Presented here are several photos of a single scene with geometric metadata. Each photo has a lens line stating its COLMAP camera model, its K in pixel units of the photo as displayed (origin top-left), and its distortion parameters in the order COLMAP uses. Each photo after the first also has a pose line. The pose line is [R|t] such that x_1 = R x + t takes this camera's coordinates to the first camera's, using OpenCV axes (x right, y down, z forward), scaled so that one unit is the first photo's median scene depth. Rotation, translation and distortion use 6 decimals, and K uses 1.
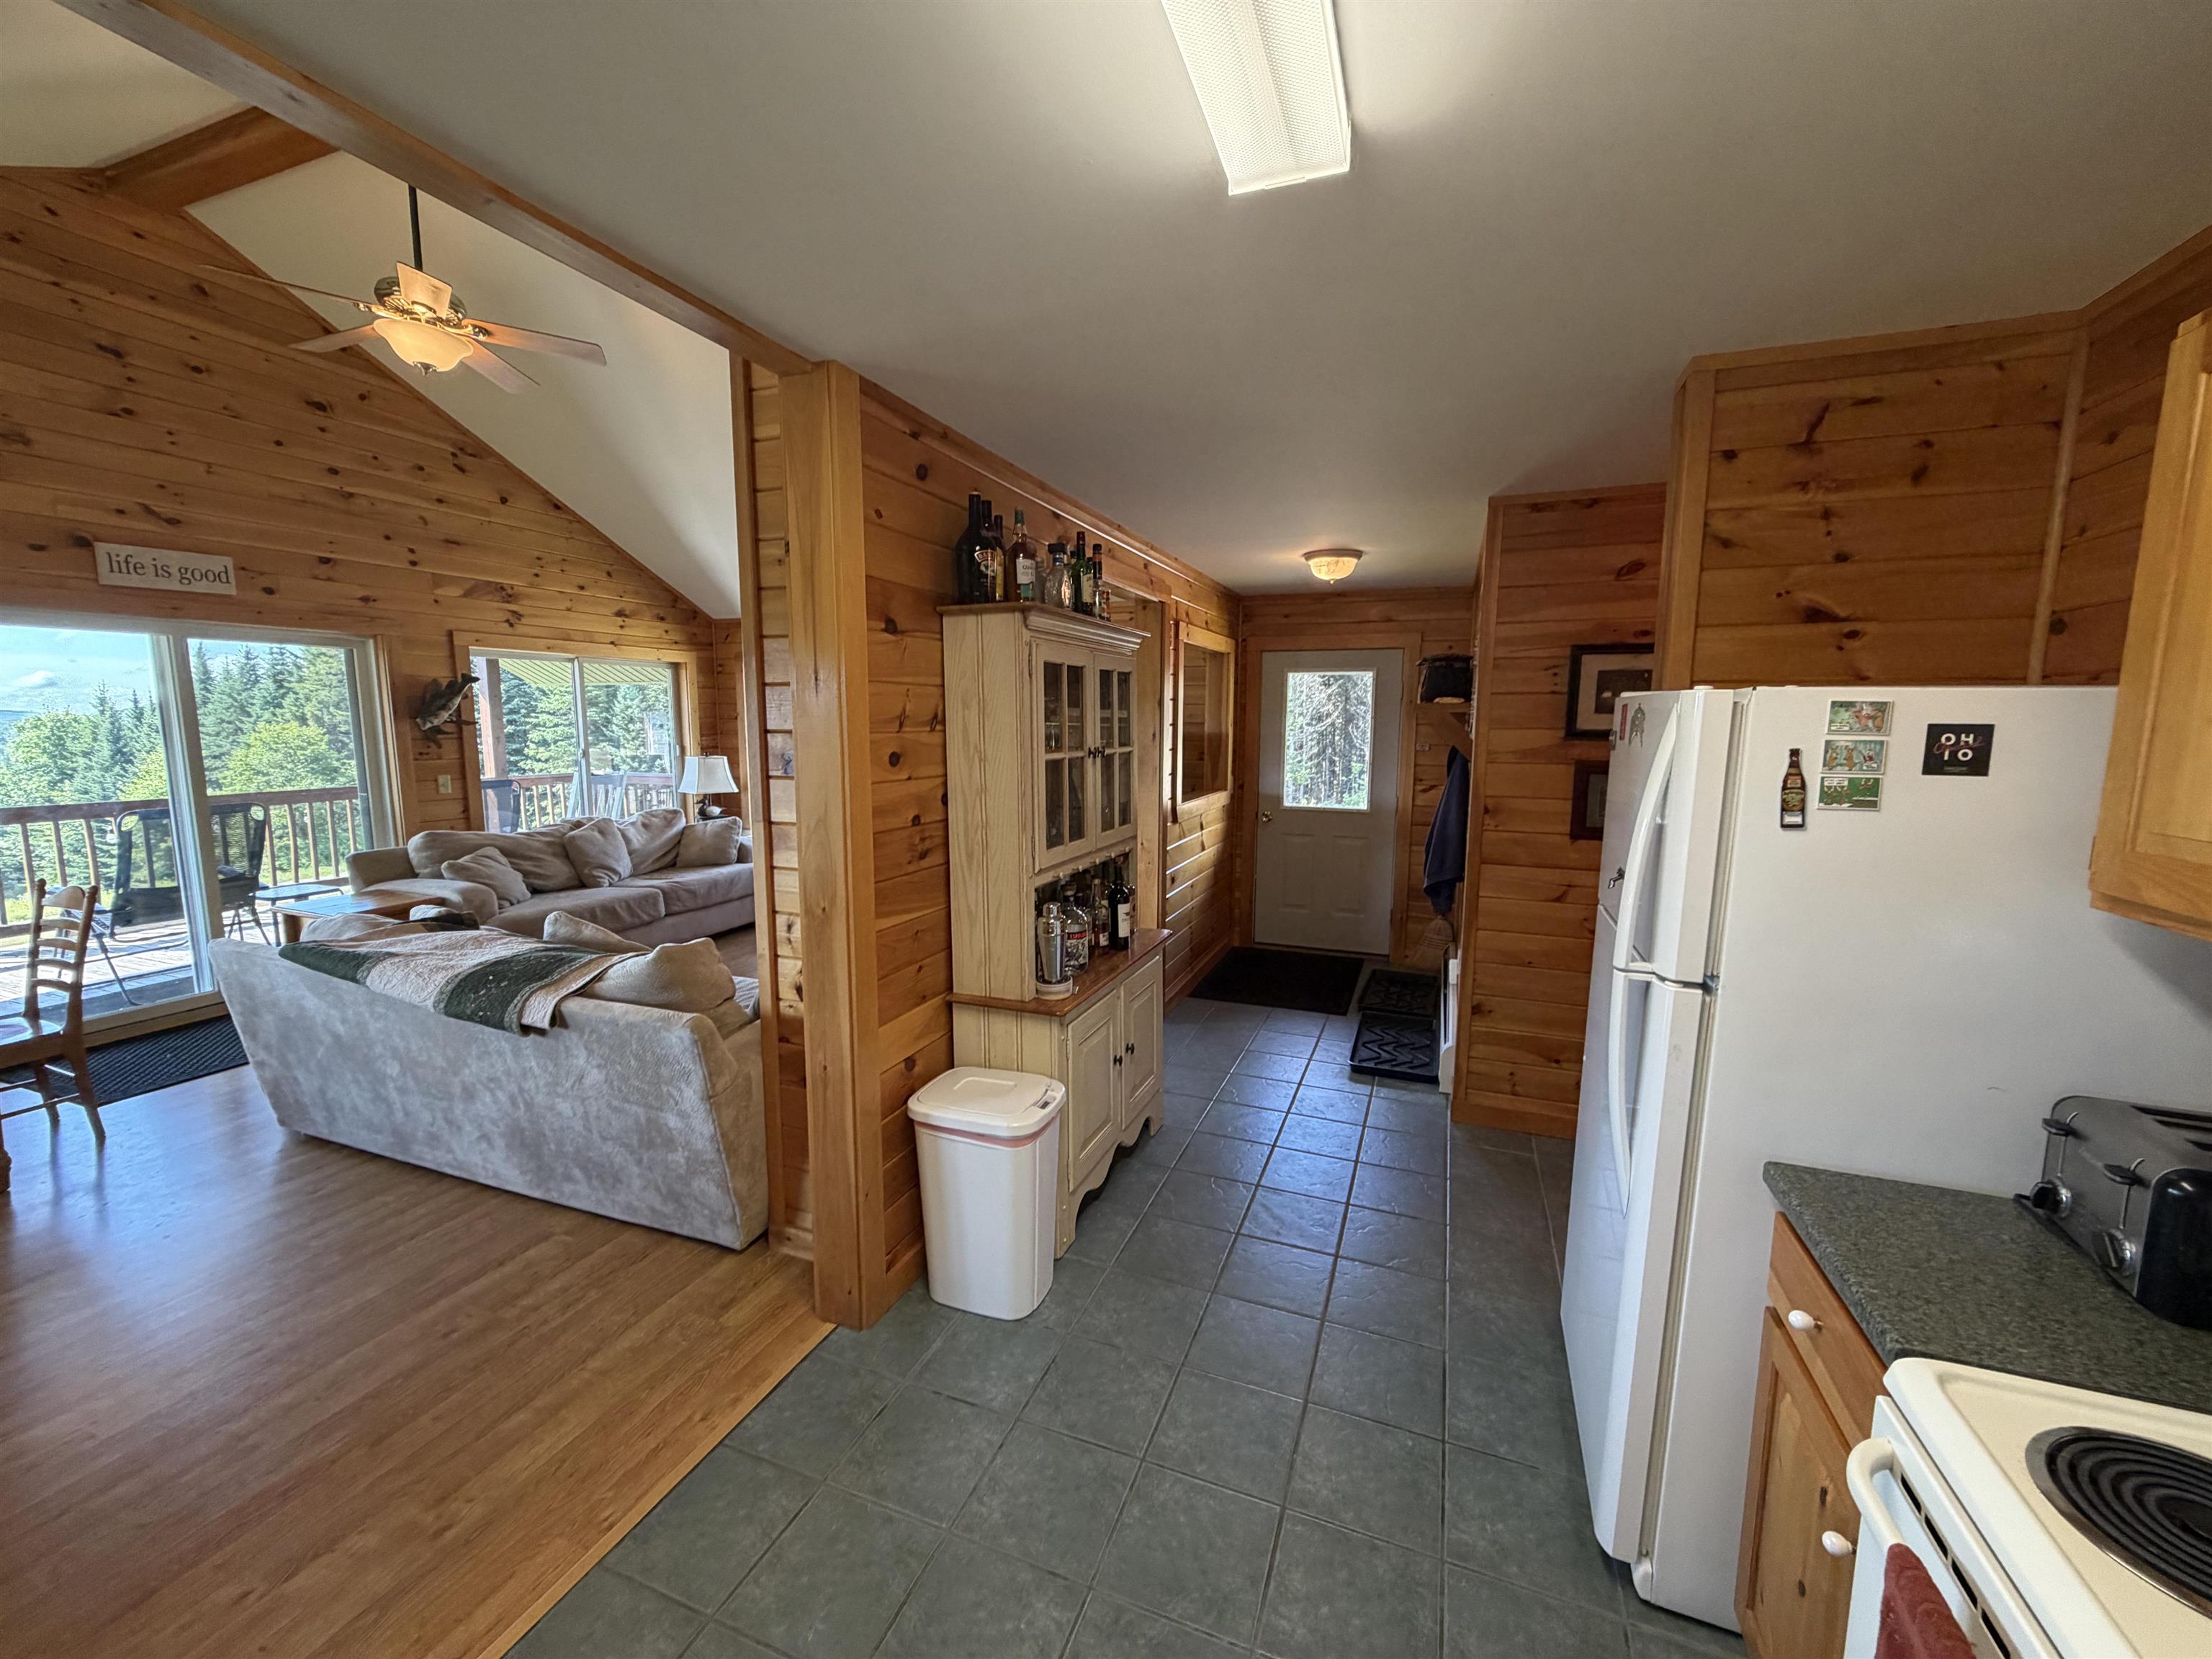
lens RADIAL K [[878.7, 0, 1103.6], [0, 878.7, 832.4], [0, 0, 1]] dist [0.000037, -0.000309]
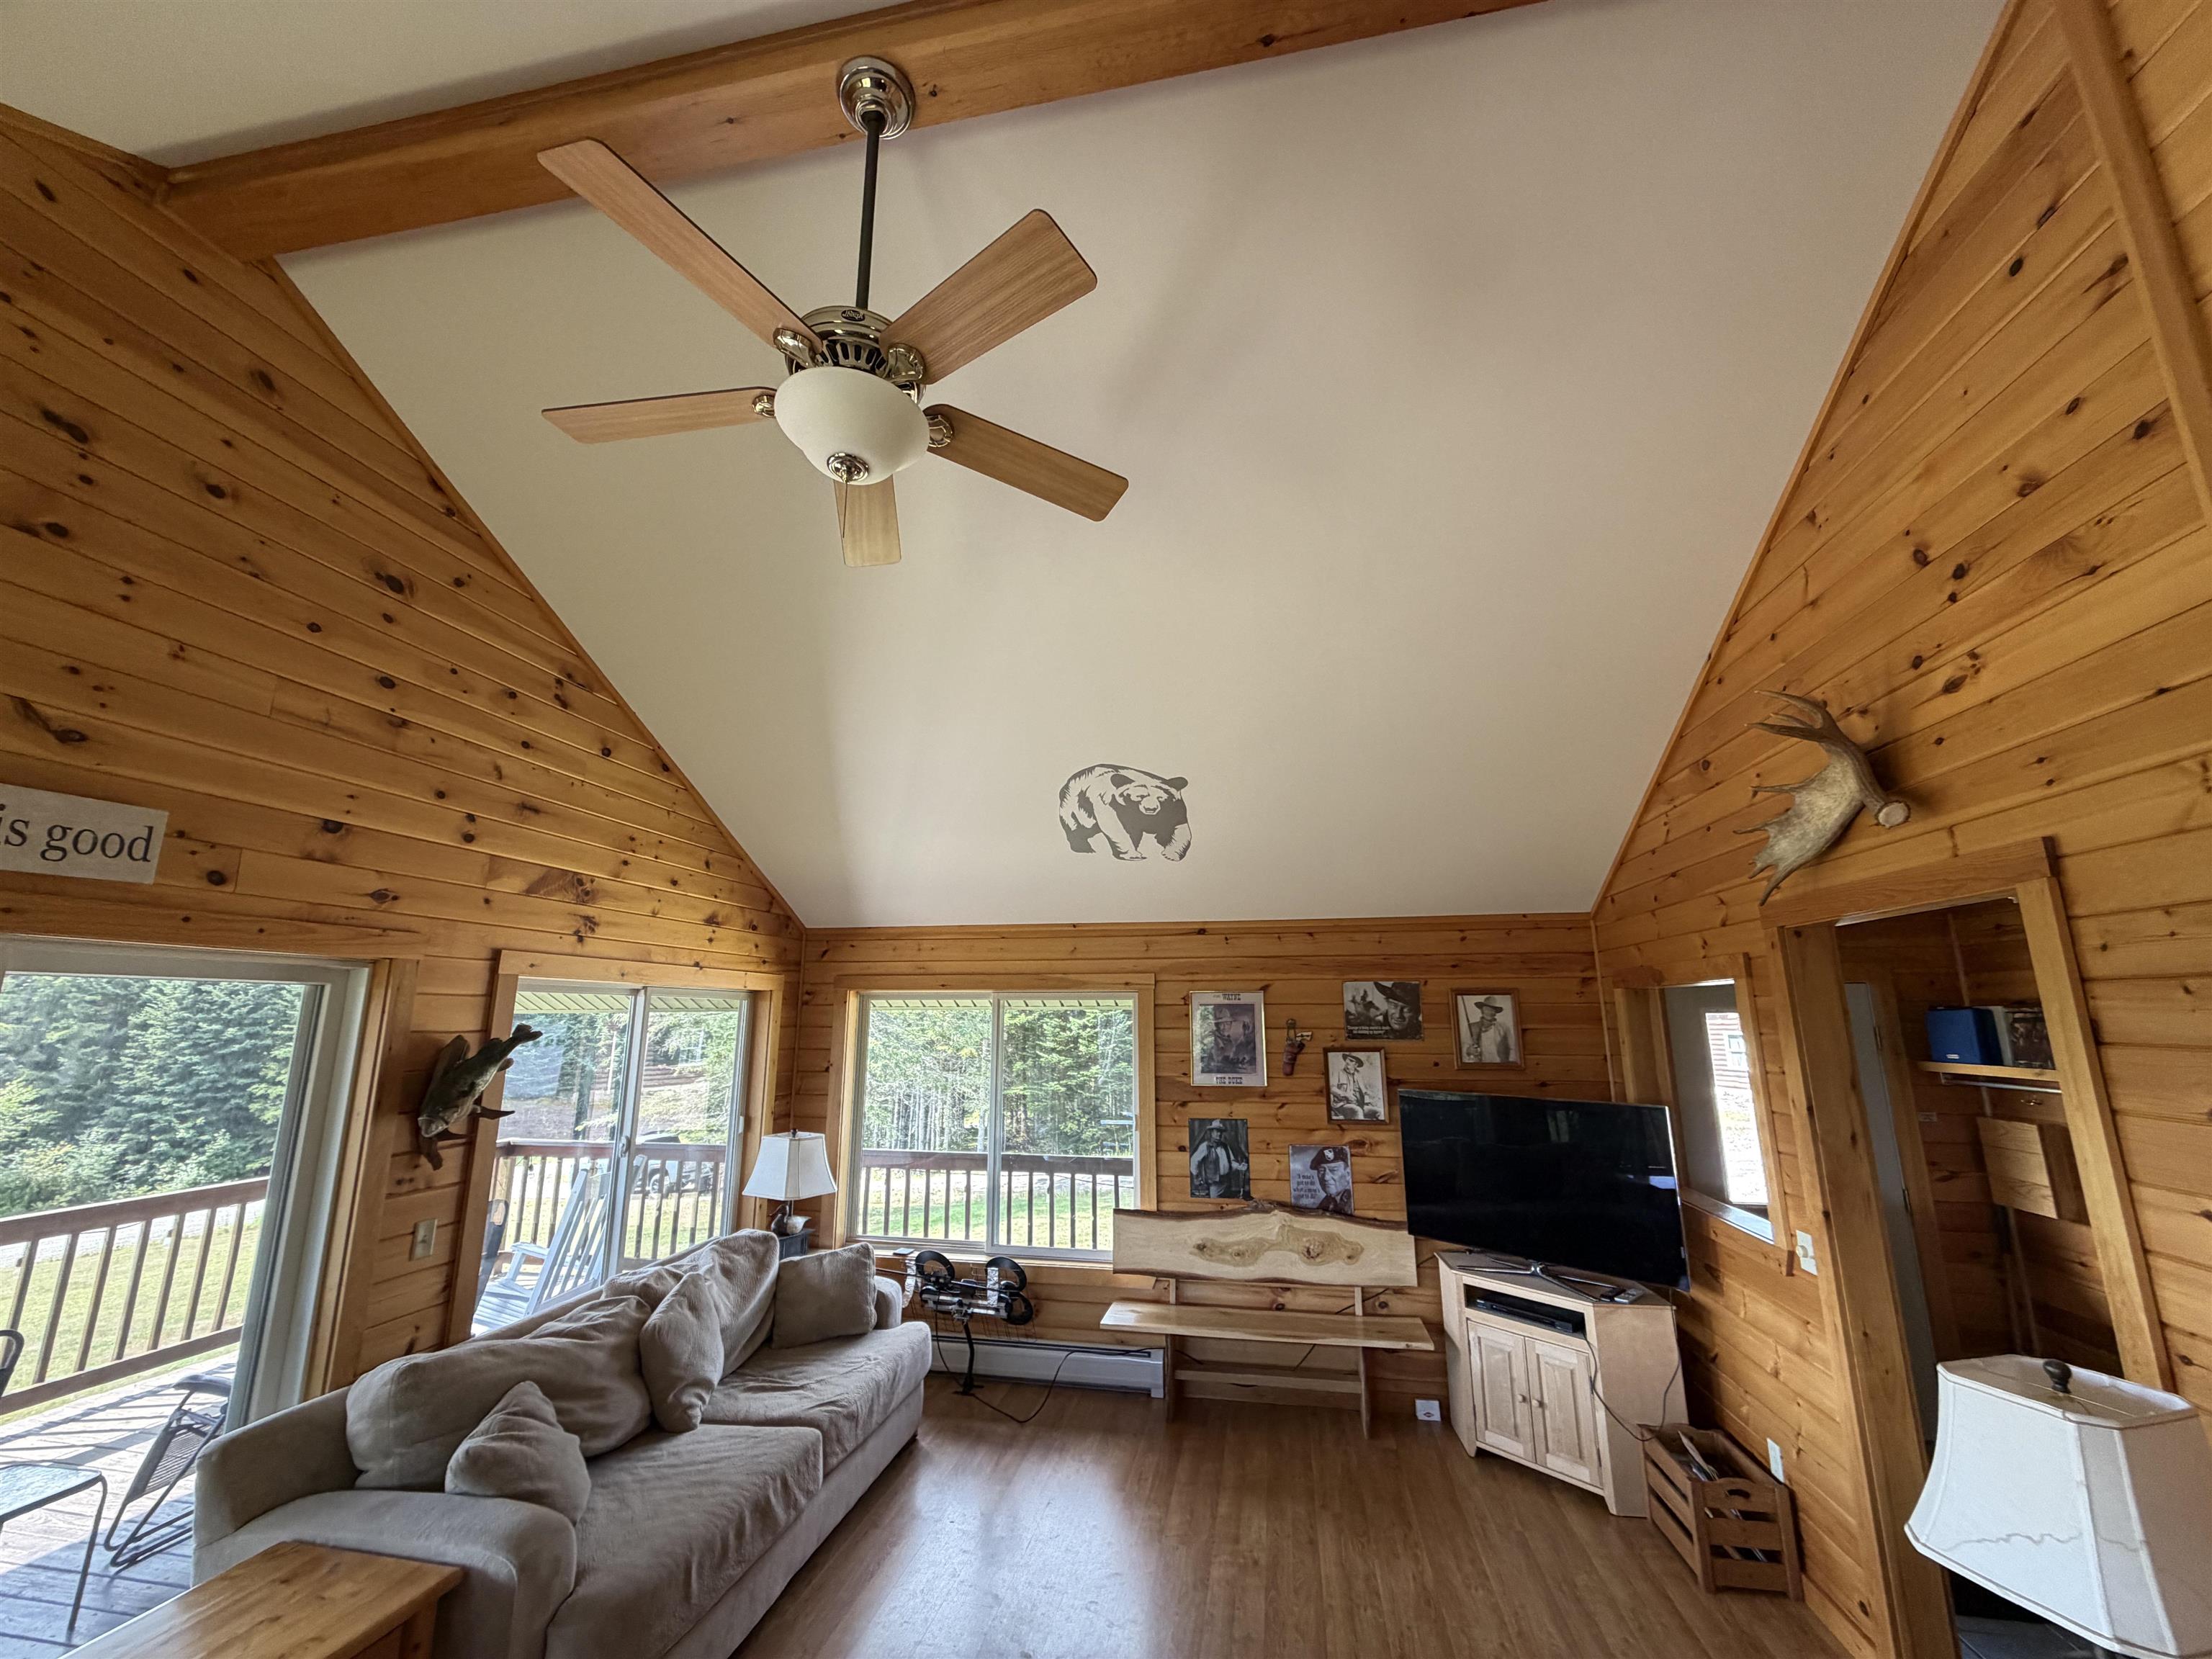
lens RADIAL K [[878.7, 0, 1104.5], [0, 878.7, 832.6], [0, 0, 1]] dist [0.000037, -0.000309]
pose [[0.982566, 0.033105, 0.182941, -0.464051], [0.029555, 0.943690, -0.329508, -0.100661], [-0.183548, 0.329170, 0.926260, 0.366920]]
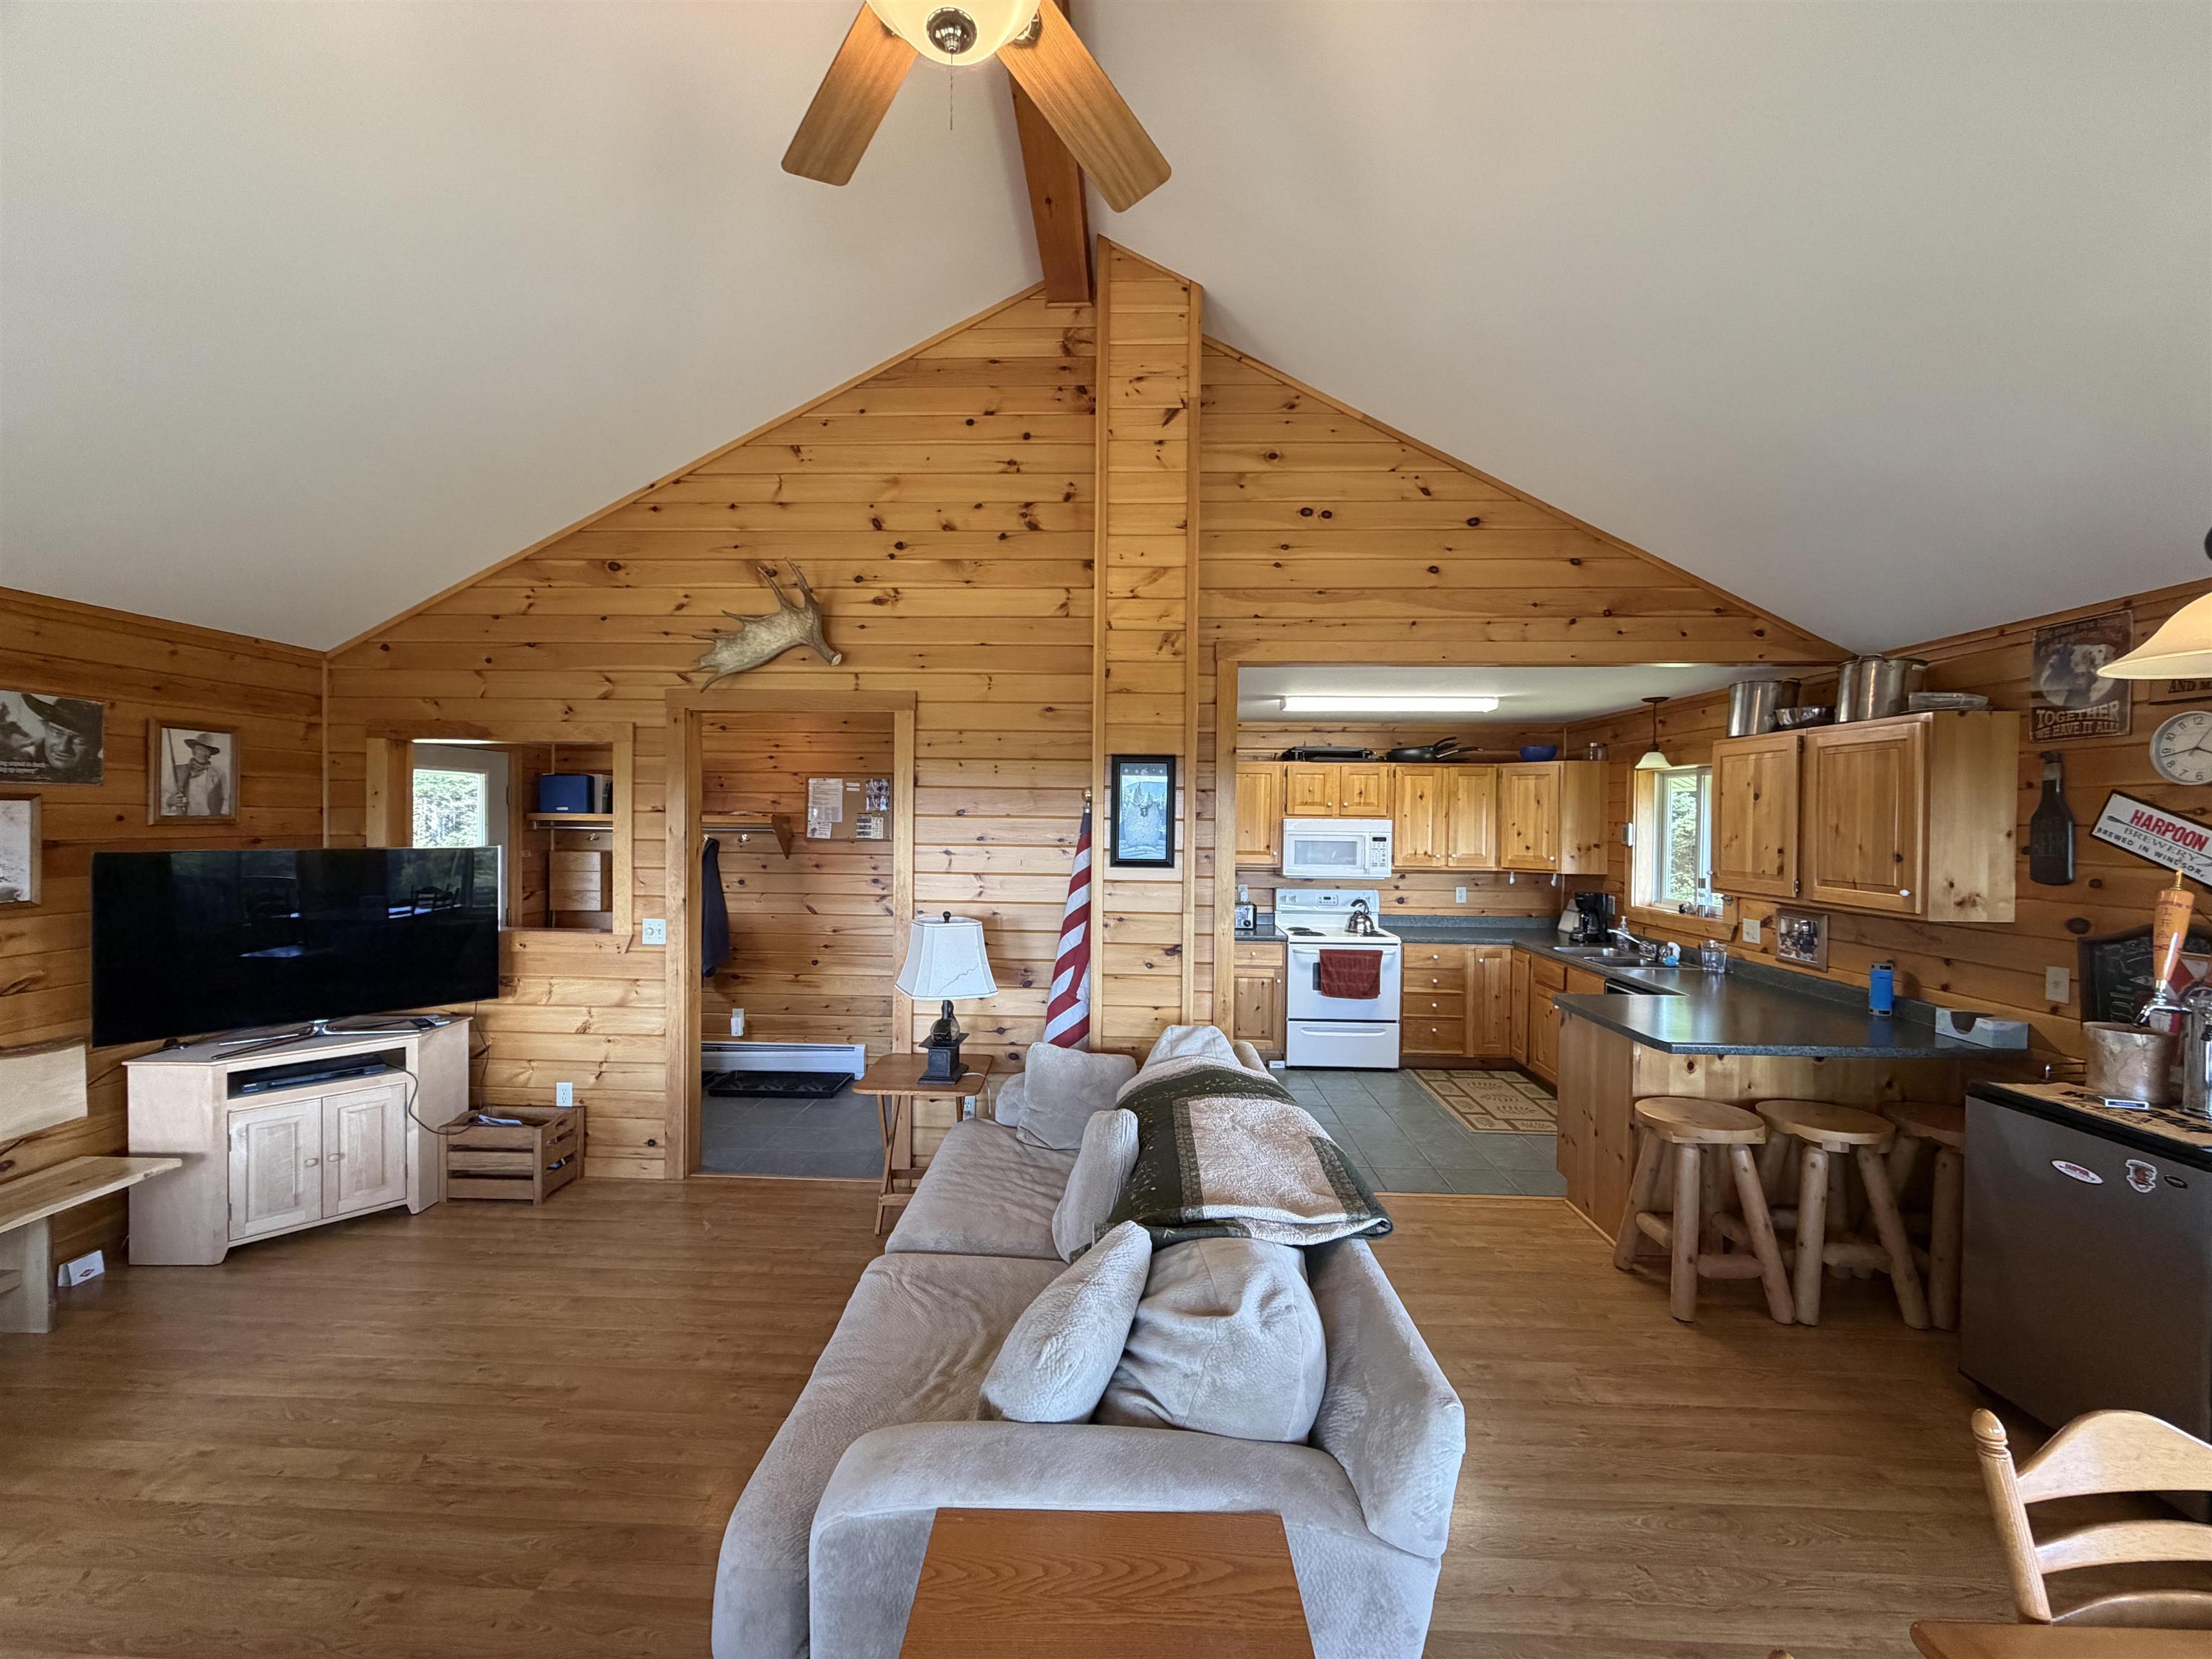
lens RADIAL K [[878.7, 0, 1097.7], [0, 878.7, 832.6], [0, 0, 1]] dist [0.000037, -0.000309]
pose [[-0.327783, -0.025828, 0.944400, -0.766548], [0.107462, 0.992119, 0.064431, -0.115741], [-0.938622, 0.122606, -0.322424, 0.711677]]
